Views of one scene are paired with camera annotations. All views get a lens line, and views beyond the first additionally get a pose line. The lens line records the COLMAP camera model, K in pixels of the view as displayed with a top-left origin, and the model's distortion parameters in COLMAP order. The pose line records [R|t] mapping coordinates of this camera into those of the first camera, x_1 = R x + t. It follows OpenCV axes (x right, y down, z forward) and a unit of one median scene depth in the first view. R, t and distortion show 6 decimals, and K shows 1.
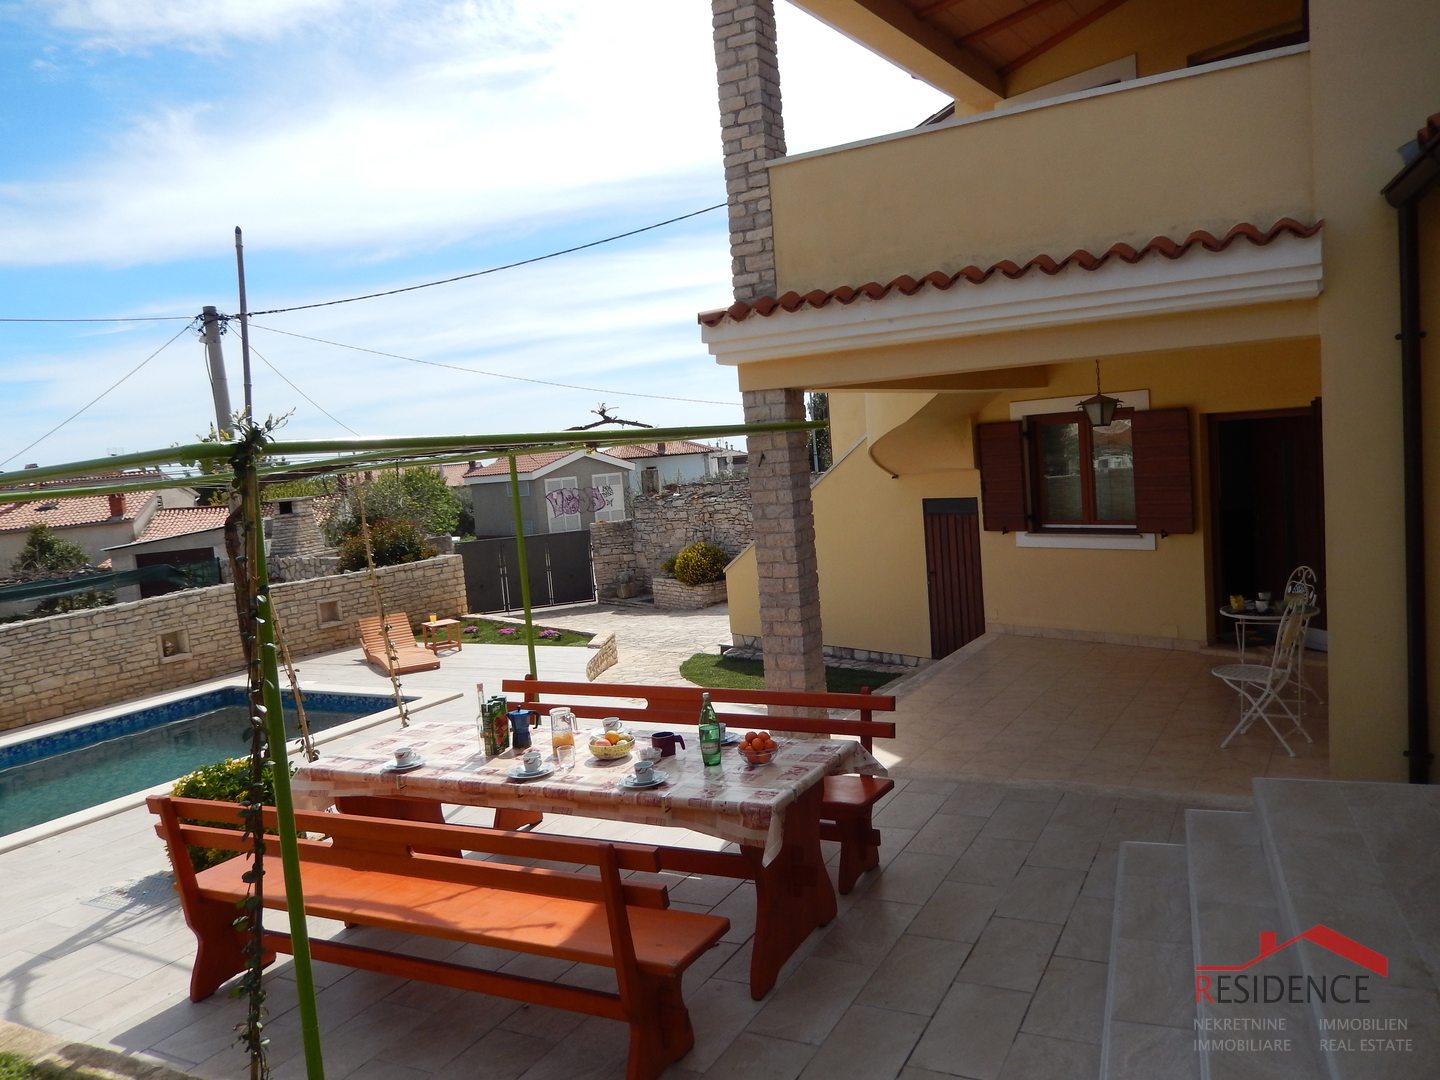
lens RADIAL K [[1091.5, 0, 722.6], [0, 1091.5, 538.6], [0, 0, 1]] dist [0.023122, -0.000539]
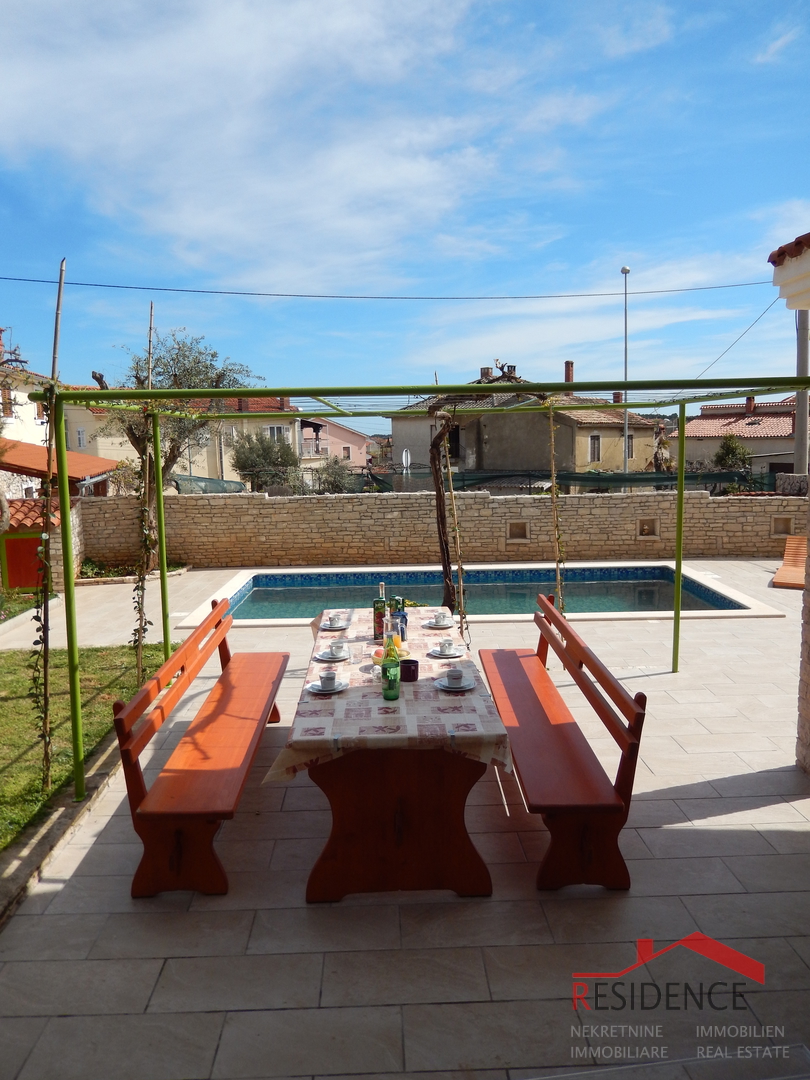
lens RADIAL K [[818.6, 0, 404.8], [0, 818.6, 541.2], [0, 0, 1]] dist [0.023122, -0.000539]
pose [[0.479710, 0.191972, -0.856169, 0.248098], [-0.094649, 0.981400, 0.167021, -0.032070], [0.872307, 0.000914, 0.488957, 0.226404]]
